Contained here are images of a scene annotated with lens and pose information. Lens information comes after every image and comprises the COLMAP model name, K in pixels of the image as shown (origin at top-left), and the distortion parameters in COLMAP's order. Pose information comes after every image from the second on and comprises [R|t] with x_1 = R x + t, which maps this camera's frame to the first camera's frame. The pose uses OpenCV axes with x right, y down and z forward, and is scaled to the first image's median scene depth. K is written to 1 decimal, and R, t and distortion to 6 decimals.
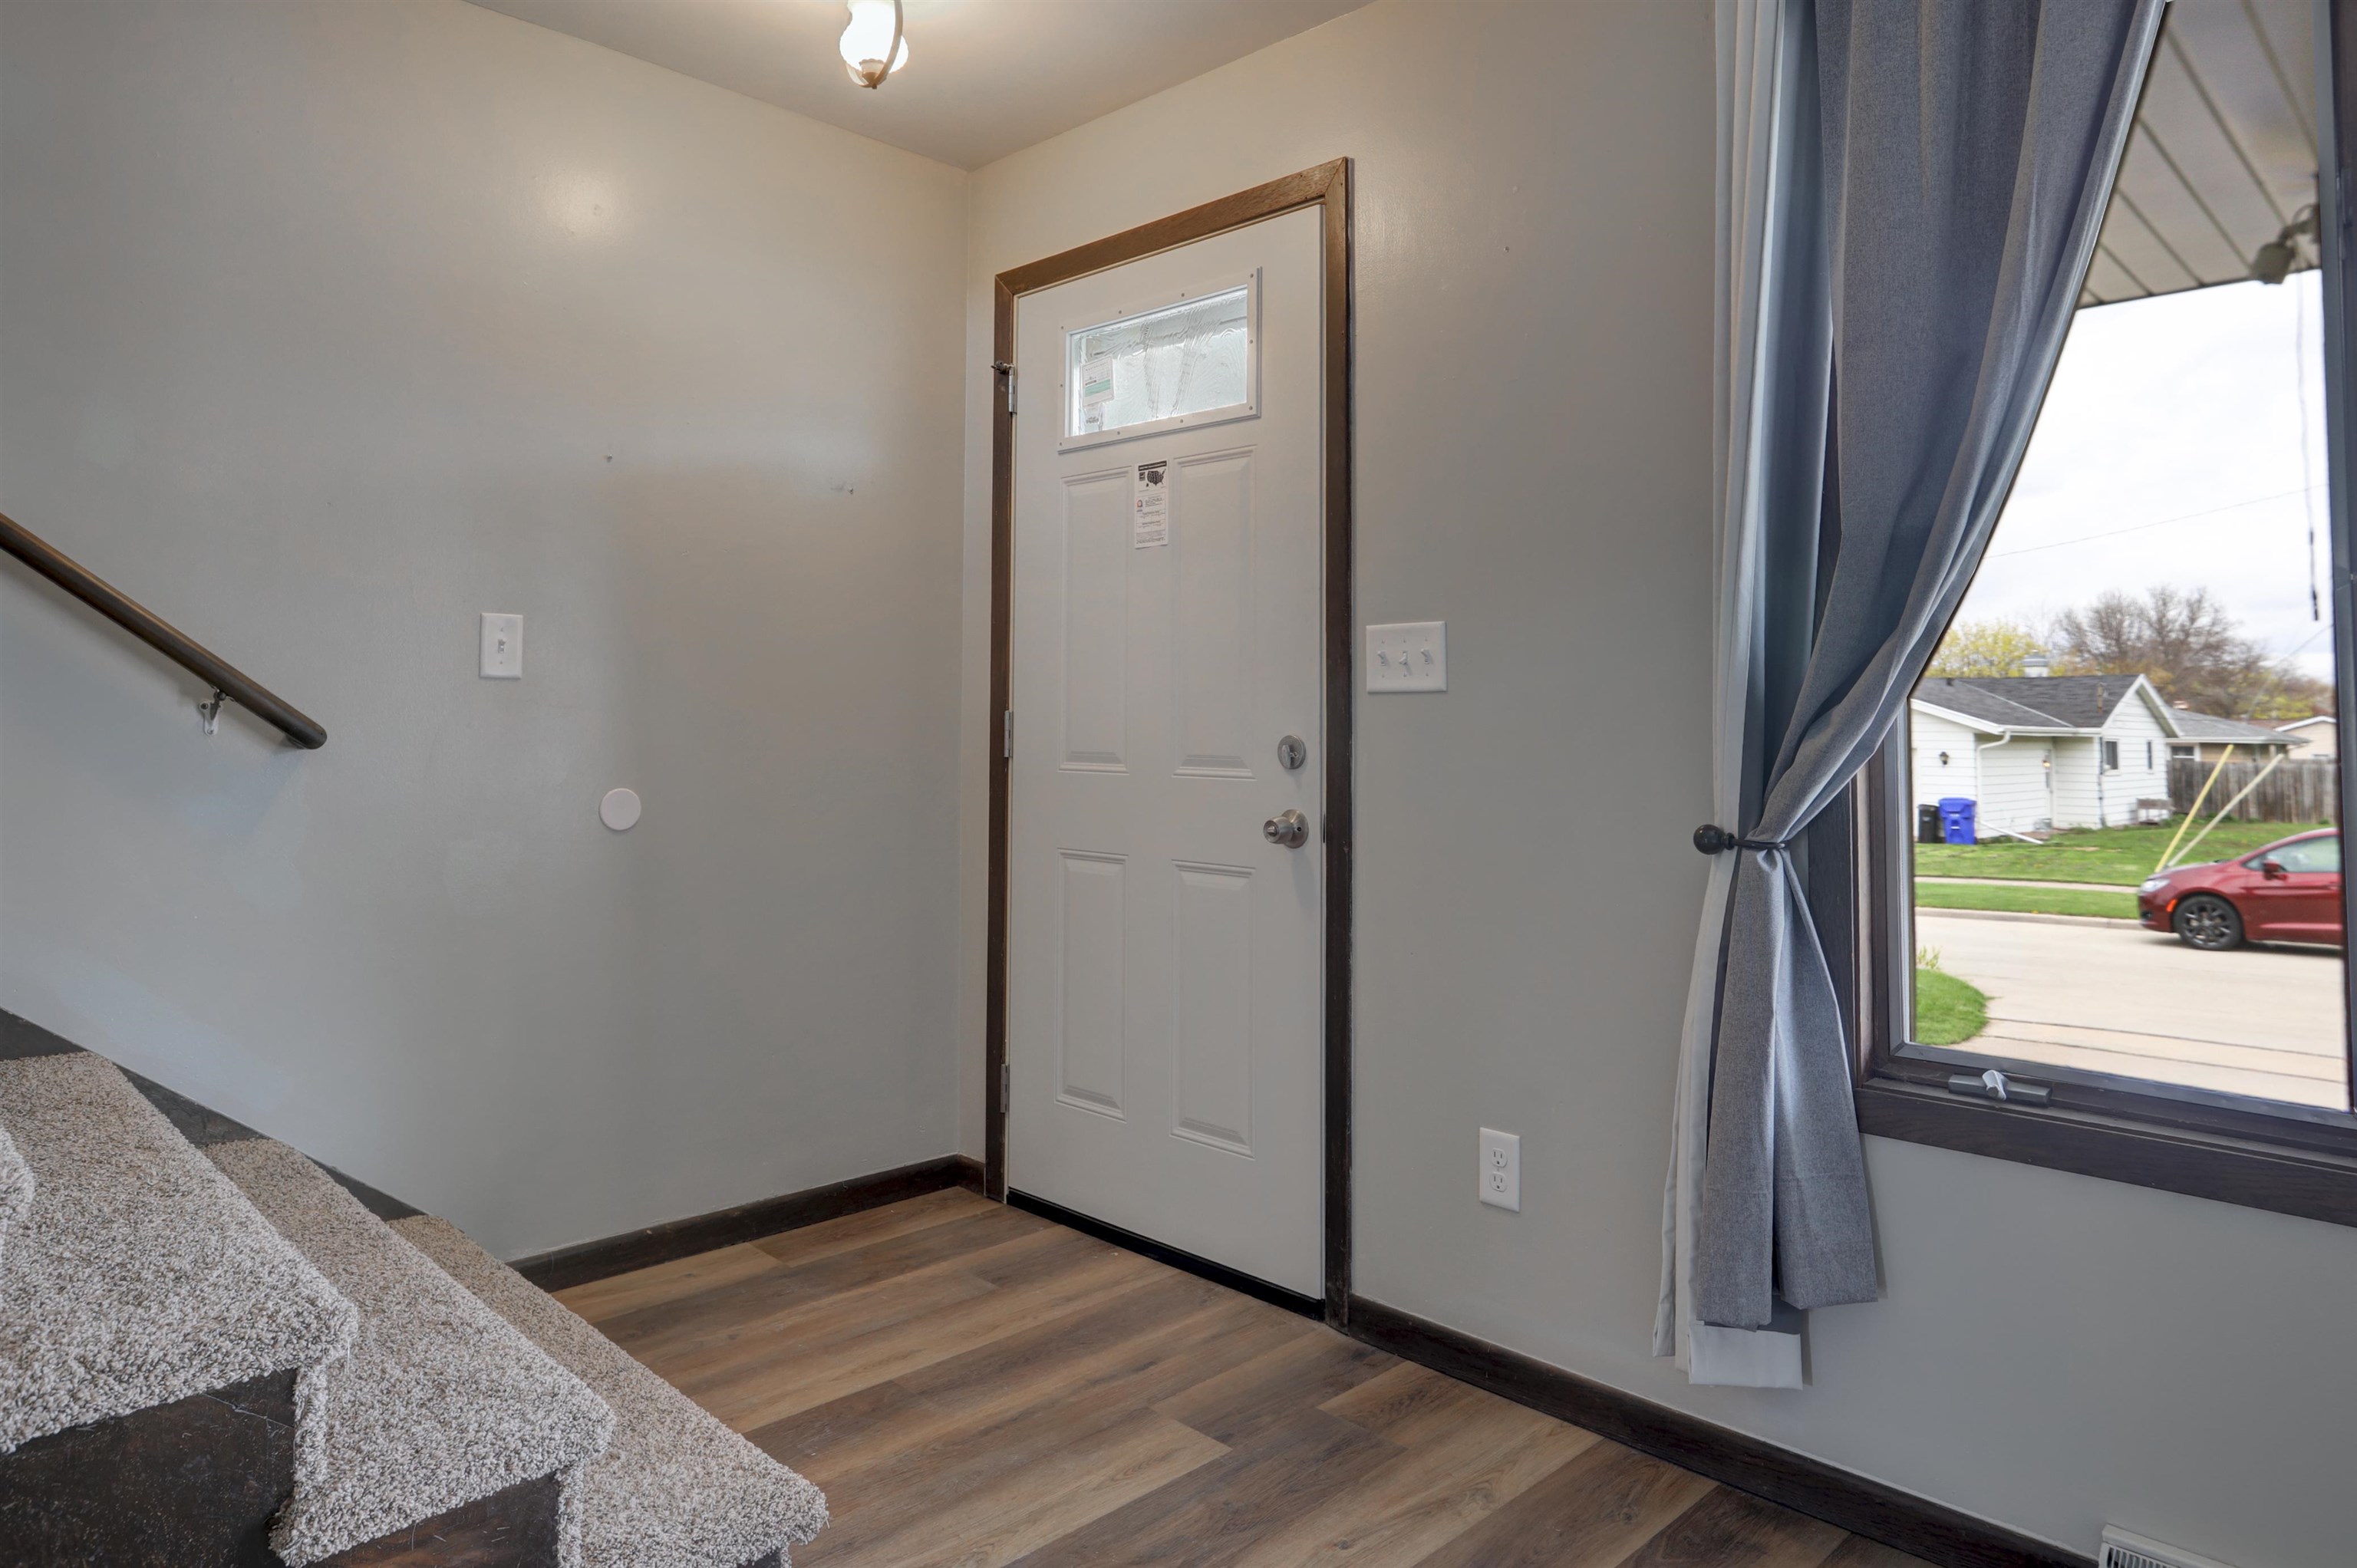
lens RADIAL K [[1562.4, 0, 1146.2], [0, 1562.4, 690.4], [0, 0, 1]] dist [0.010910, 0.005825]
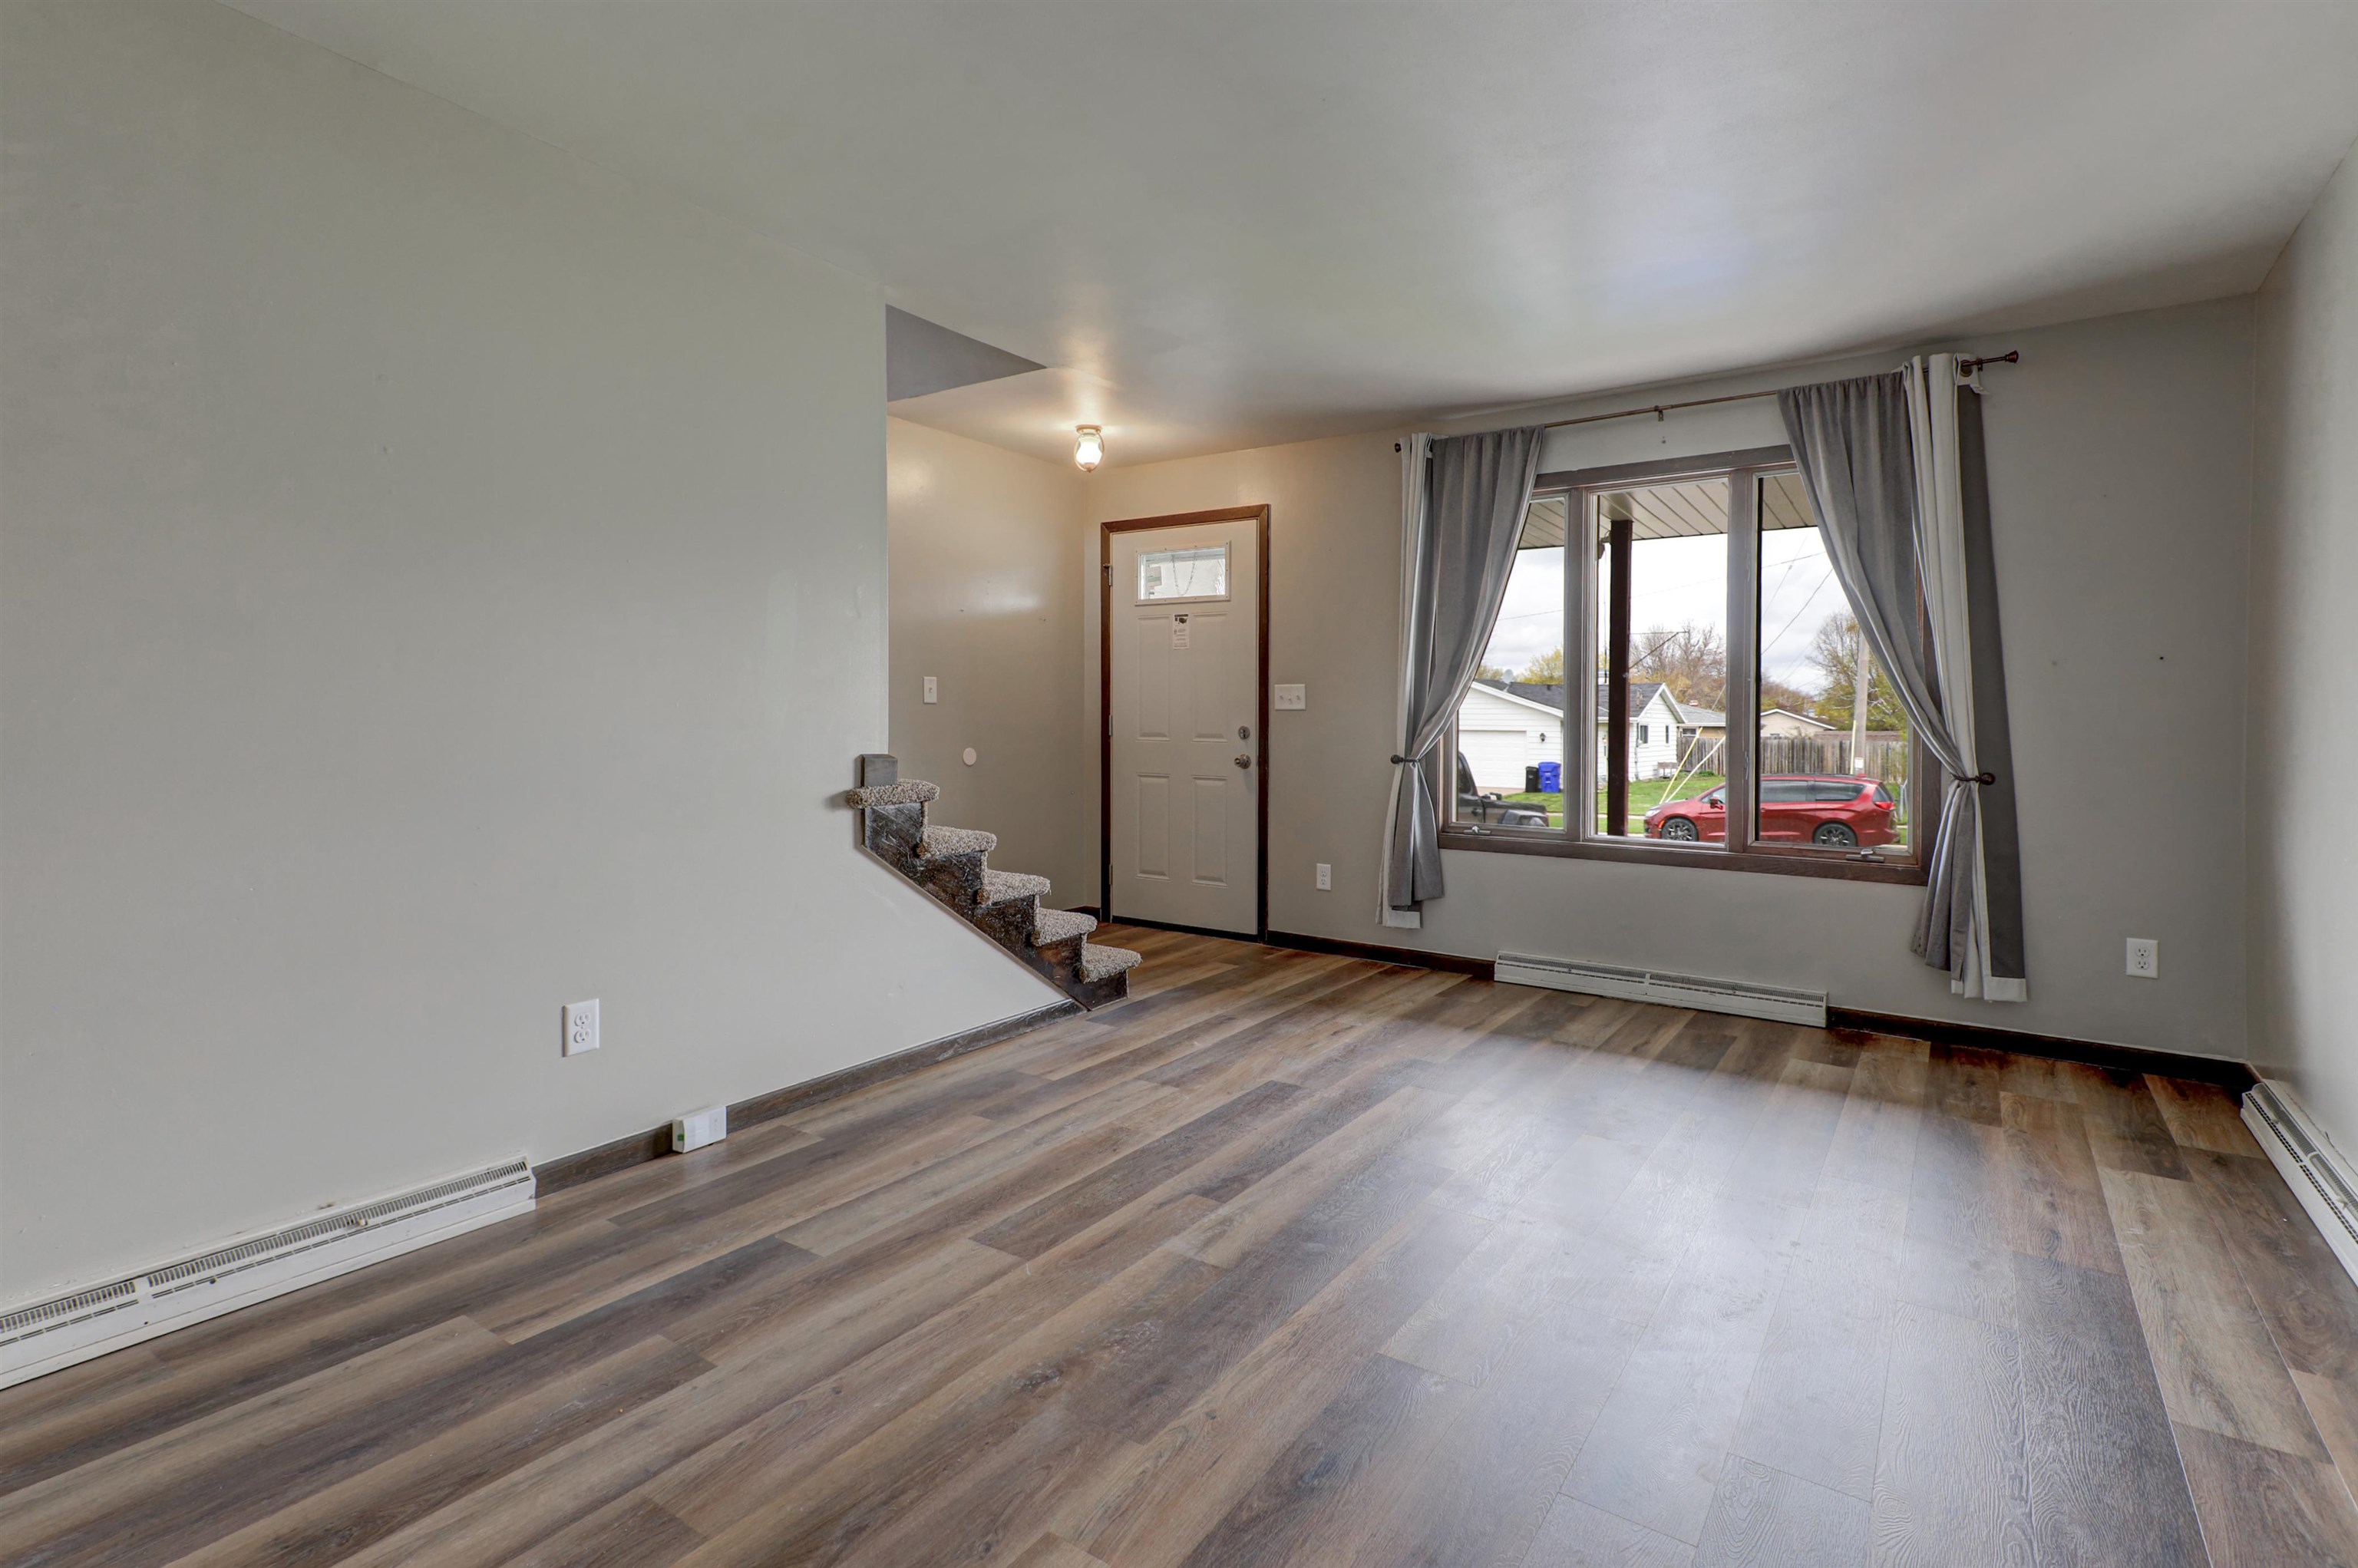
lens RADIAL K [[1161.8, 0, 1182.7], [0, 1161.8, 778.3], [0, 0, 1]] dist [0.028801, 0.001271]
pose [[0.986902, -0.006748, 0.161178, -0.335246], [-0.005836, 0.996977, 0.077473, -0.035601], [-0.161214, -0.077399, 0.983880, -0.939779]]
